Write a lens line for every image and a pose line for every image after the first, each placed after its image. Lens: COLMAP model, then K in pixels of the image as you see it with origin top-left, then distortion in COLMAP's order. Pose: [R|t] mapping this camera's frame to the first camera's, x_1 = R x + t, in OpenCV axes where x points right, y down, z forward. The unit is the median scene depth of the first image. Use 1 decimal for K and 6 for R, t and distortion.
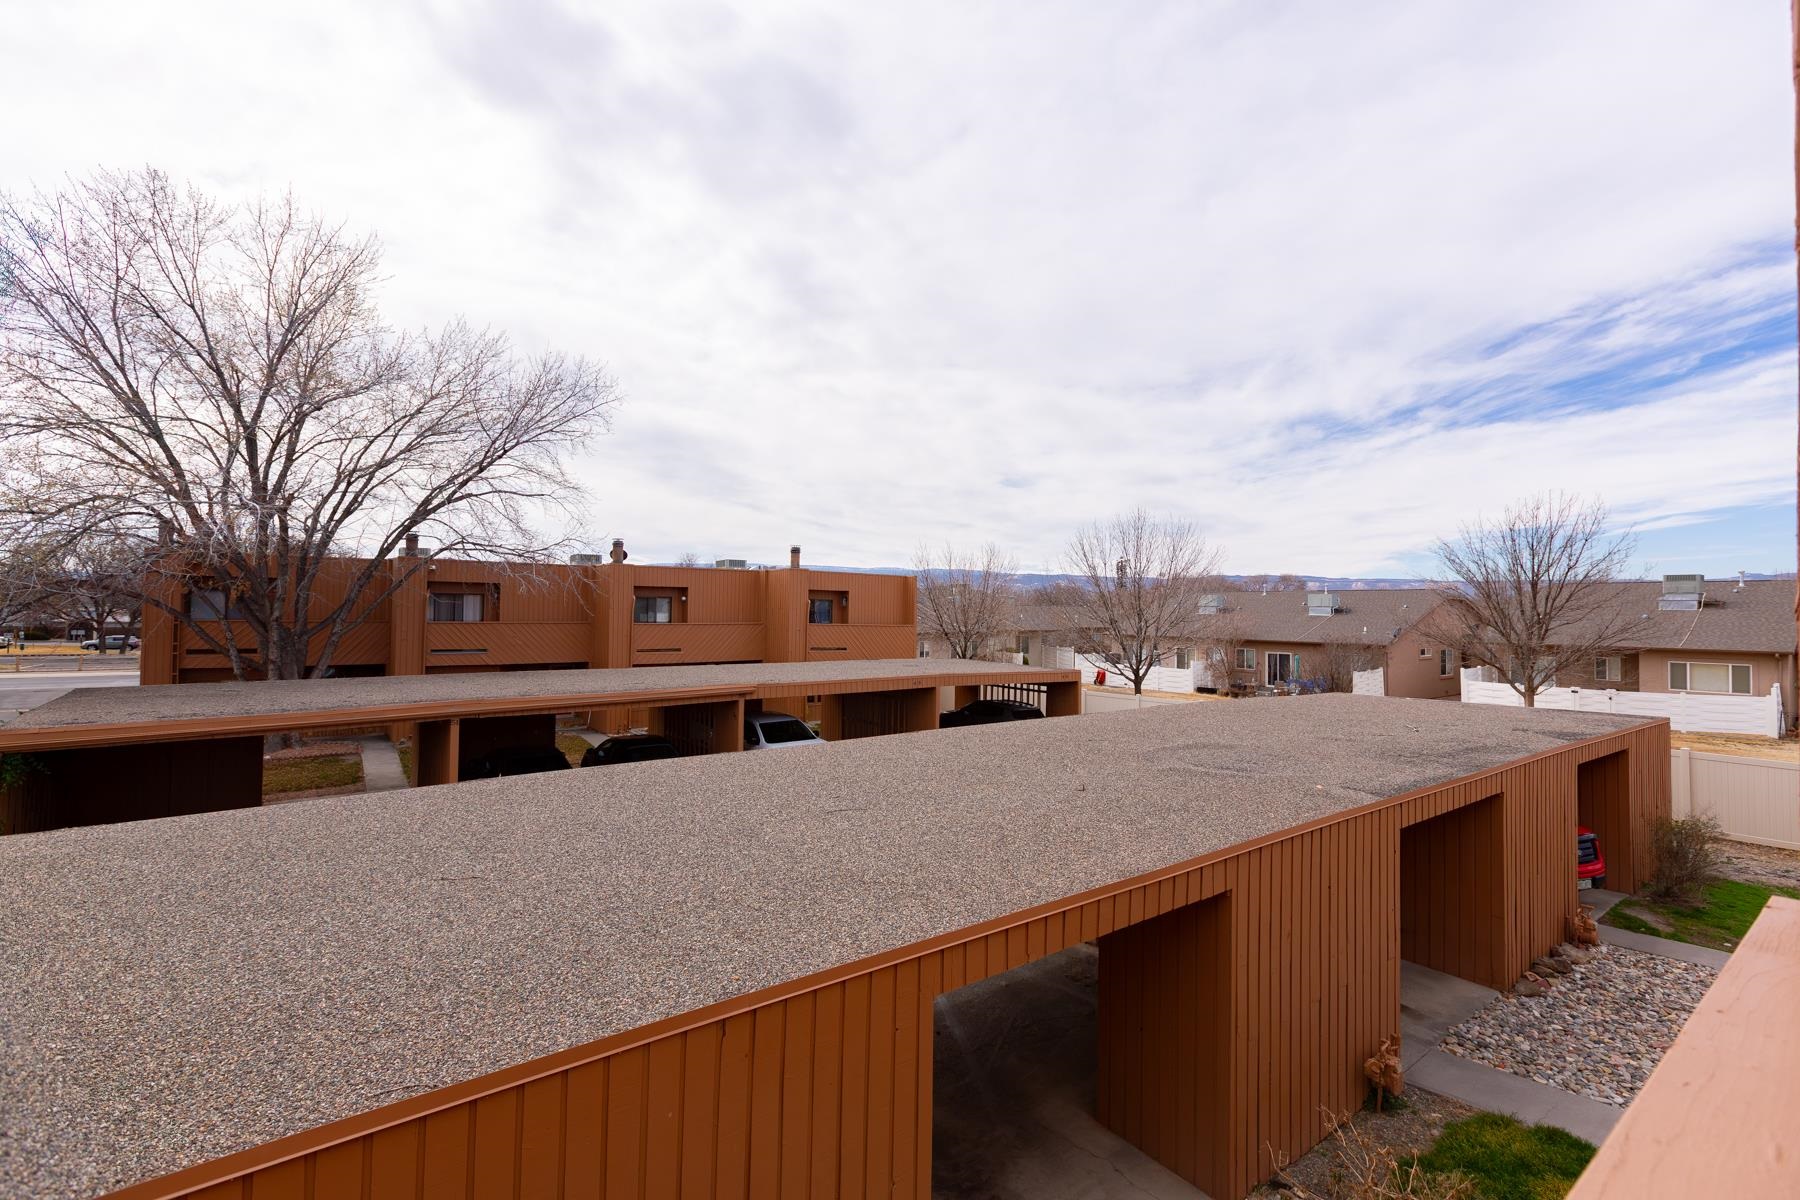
lens RADIAL K [[816.4, 0, 909.8], [0, 816.4, 592.0], [0, 0, 1]] dist [0.004580, -0.002299]
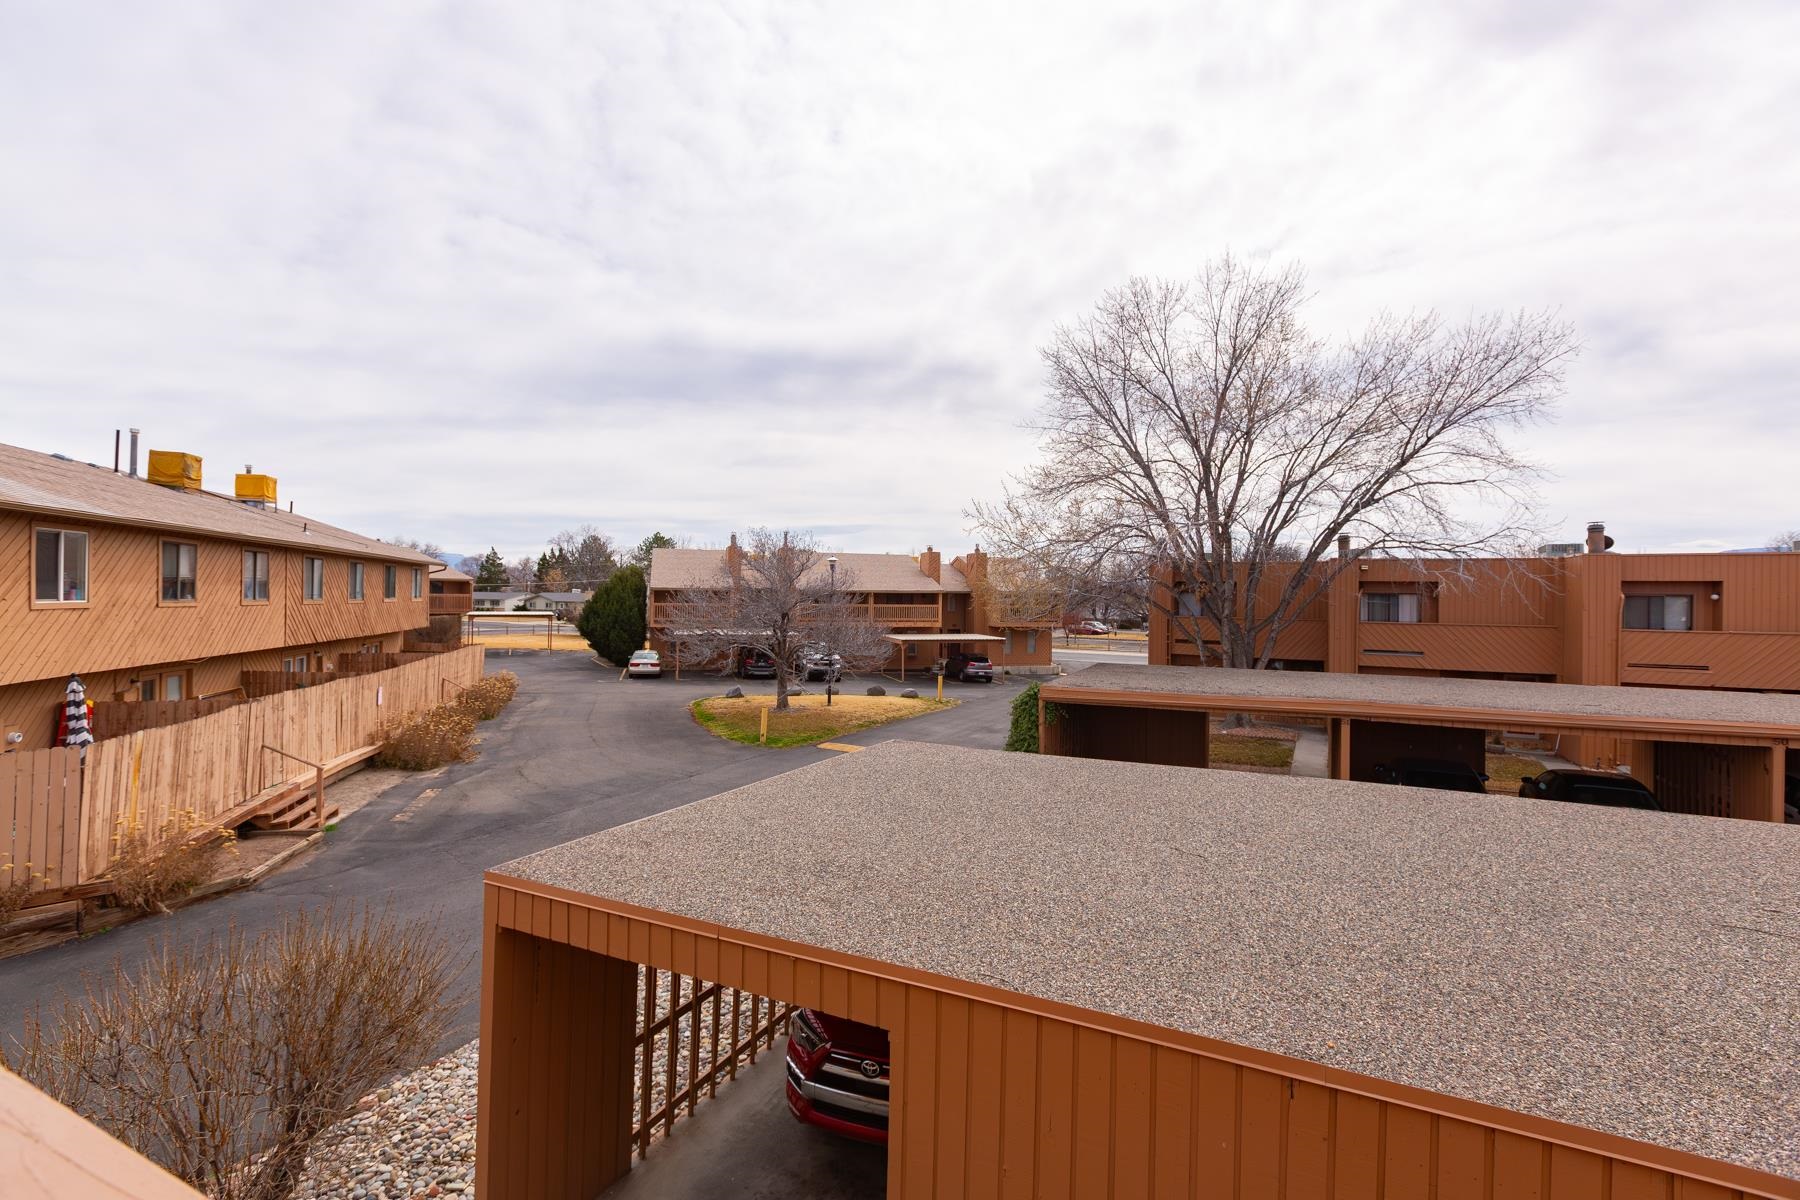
lens RADIAL K [[816.4, 0, 898.0], [0, 816.4, 599.1], [0, 0, 1]] dist [0.004580, -0.002299]
pose [[0.430119, -0.004199, -0.902762, 0.087049], [0.011537, 0.999933, 0.000846, 0.001574], [0.902698, -0.010779, 0.430139, 0.057821]]
